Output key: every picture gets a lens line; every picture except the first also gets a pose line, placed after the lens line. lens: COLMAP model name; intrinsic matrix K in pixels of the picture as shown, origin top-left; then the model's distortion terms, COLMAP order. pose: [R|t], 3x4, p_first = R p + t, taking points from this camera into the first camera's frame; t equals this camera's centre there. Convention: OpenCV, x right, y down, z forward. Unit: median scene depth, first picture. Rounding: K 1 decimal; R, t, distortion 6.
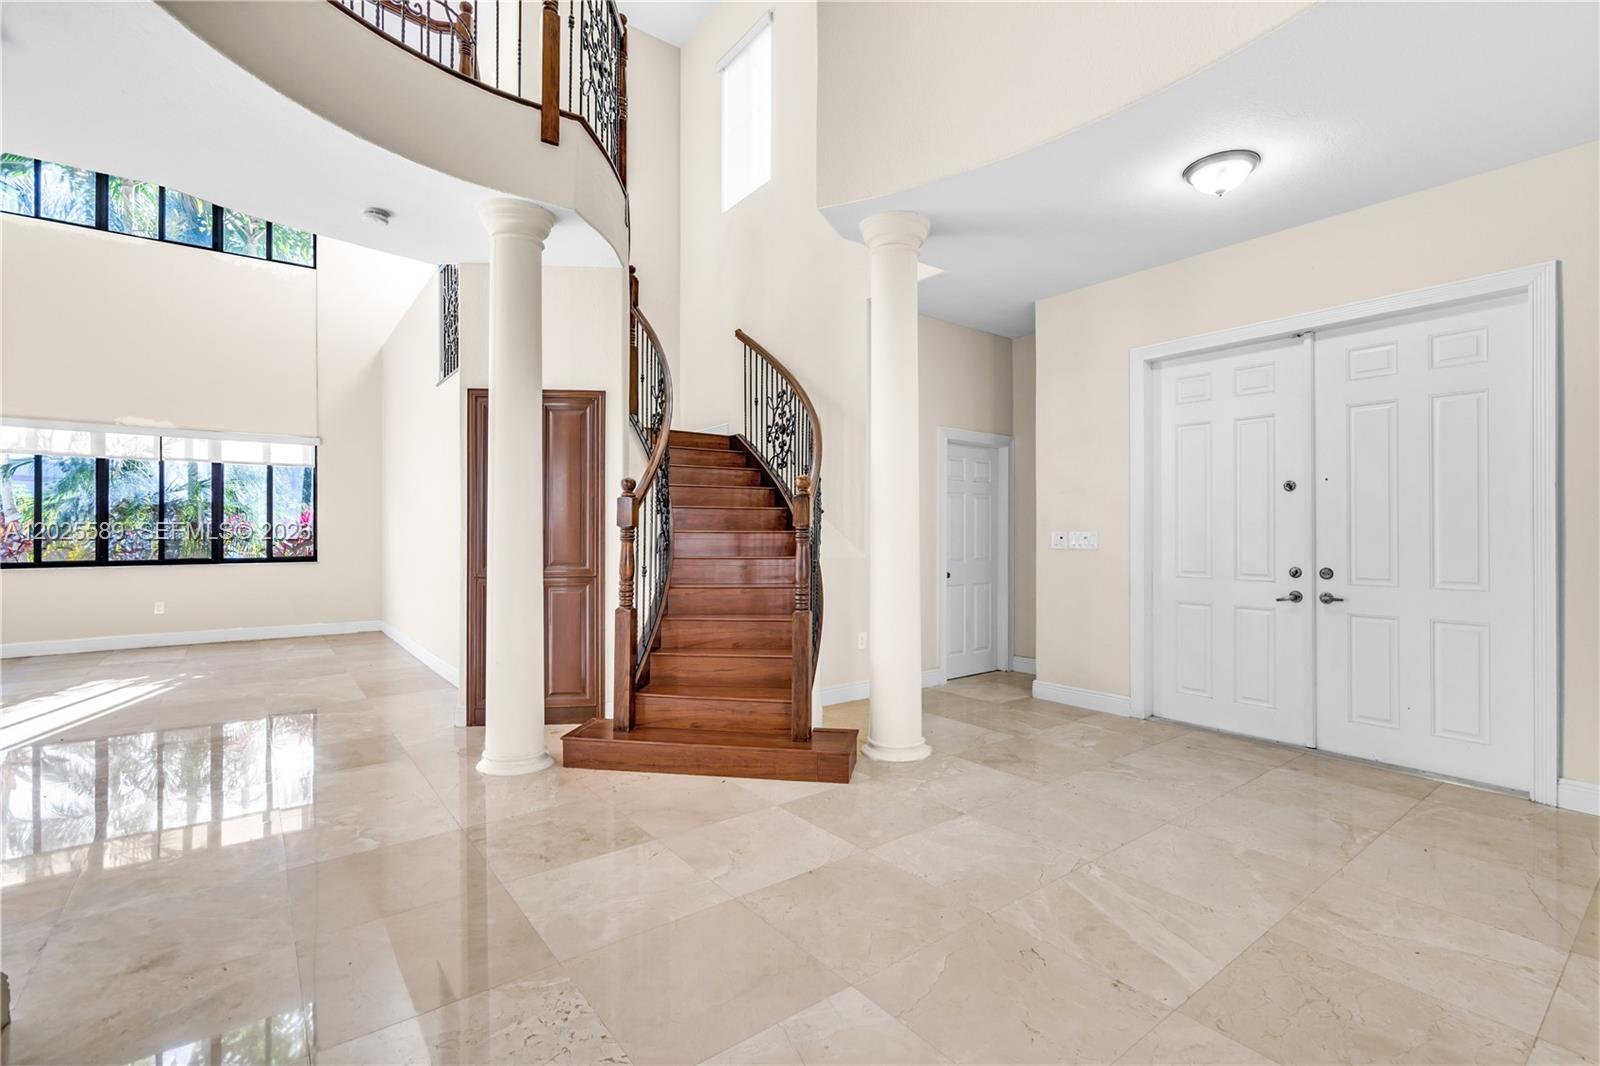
lens RADIAL K [[729.3, 0, 807.9], [0, 729.3, 539.3], [0, 0, 1]] dist [-0.000348, 0.000908]
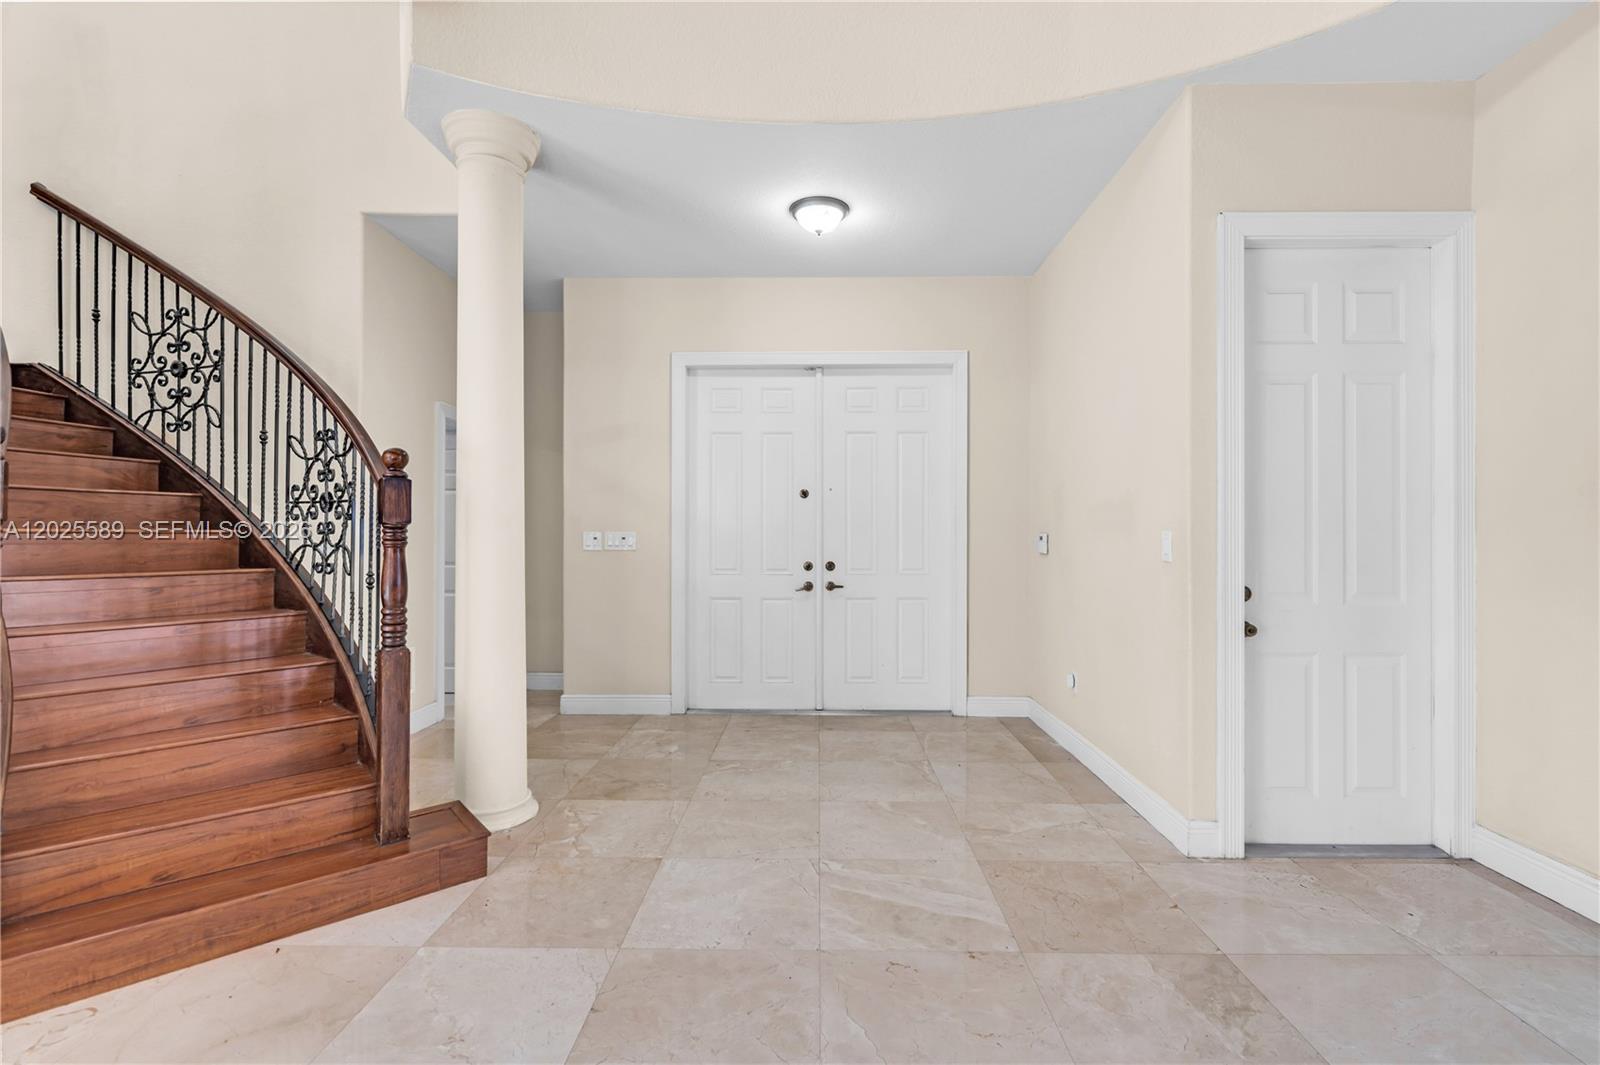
lens RADIAL K [[729.3, 0, 807.9], [0, 729.3, 538.8], [0, 0, 1]] dist [-0.000348, 0.000908]
pose [[0.623861, -0.005695, 0.781514, -0.237477], [0.007628, 0.999970, 0.001197, -0.000637], [-0.781498, 0.005214, 0.623886, 0.222516]]
